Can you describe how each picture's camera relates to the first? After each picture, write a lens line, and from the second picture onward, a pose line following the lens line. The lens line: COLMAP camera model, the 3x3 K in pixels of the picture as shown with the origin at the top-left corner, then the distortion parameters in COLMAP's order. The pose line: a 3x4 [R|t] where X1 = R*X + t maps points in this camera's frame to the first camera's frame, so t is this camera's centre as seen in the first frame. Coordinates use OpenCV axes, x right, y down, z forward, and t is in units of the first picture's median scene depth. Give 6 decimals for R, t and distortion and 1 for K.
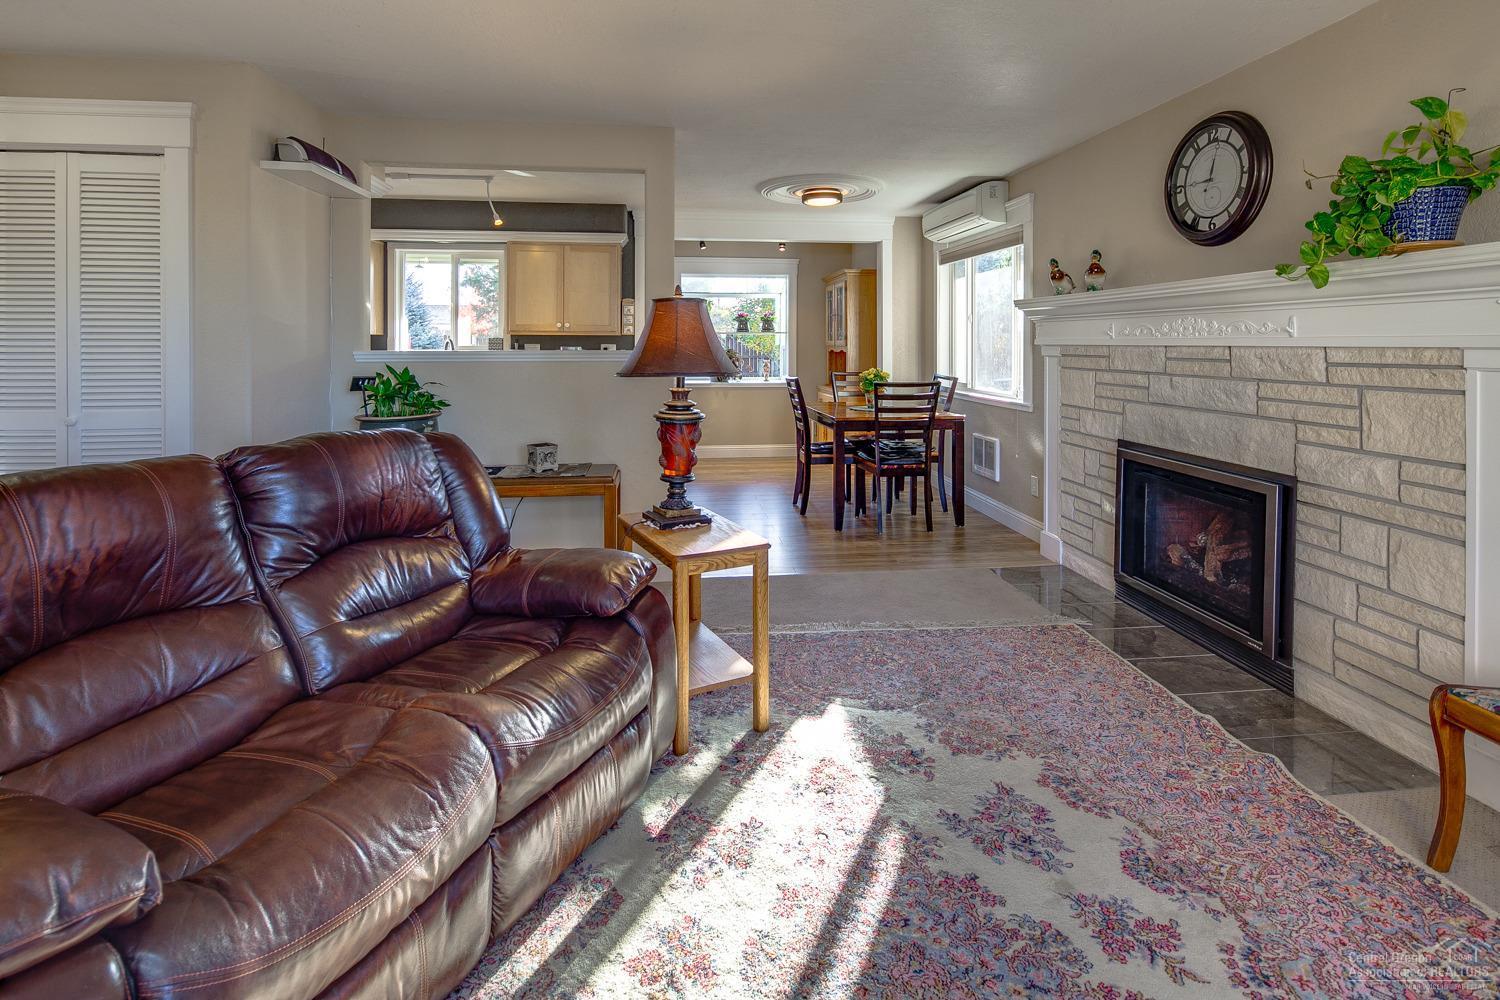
lens RADIAL K [[729.5, 0, 748.8], [0, 729.5, 334.0], [0, 0, 1]] dist [0.002852, -0.006347]
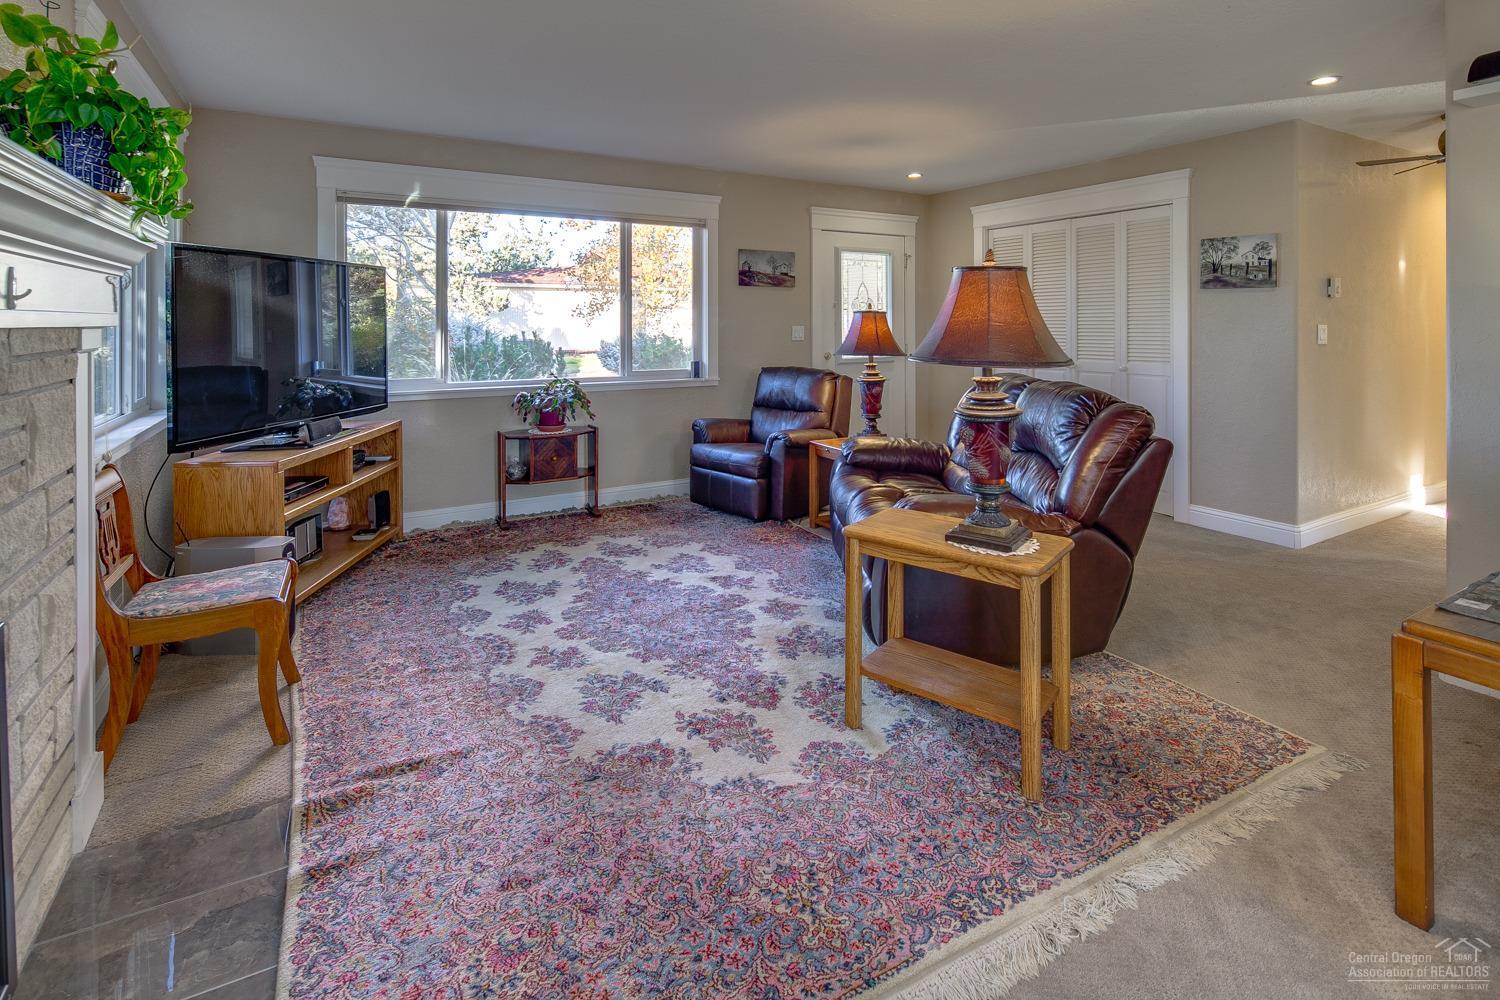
lens RADIAL K [[729.5, 0, 748.8], [0, 729.5, 334.0], [0, 0, 1]] dist [0.002852, -0.006347]
pose [[-0.917429, 0.004951, -0.397869, 0.506654], [0.004616, 0.999988, 0.001800, 0.023766], [0.397873, -0.000185, -0.917441, 1.770735]]
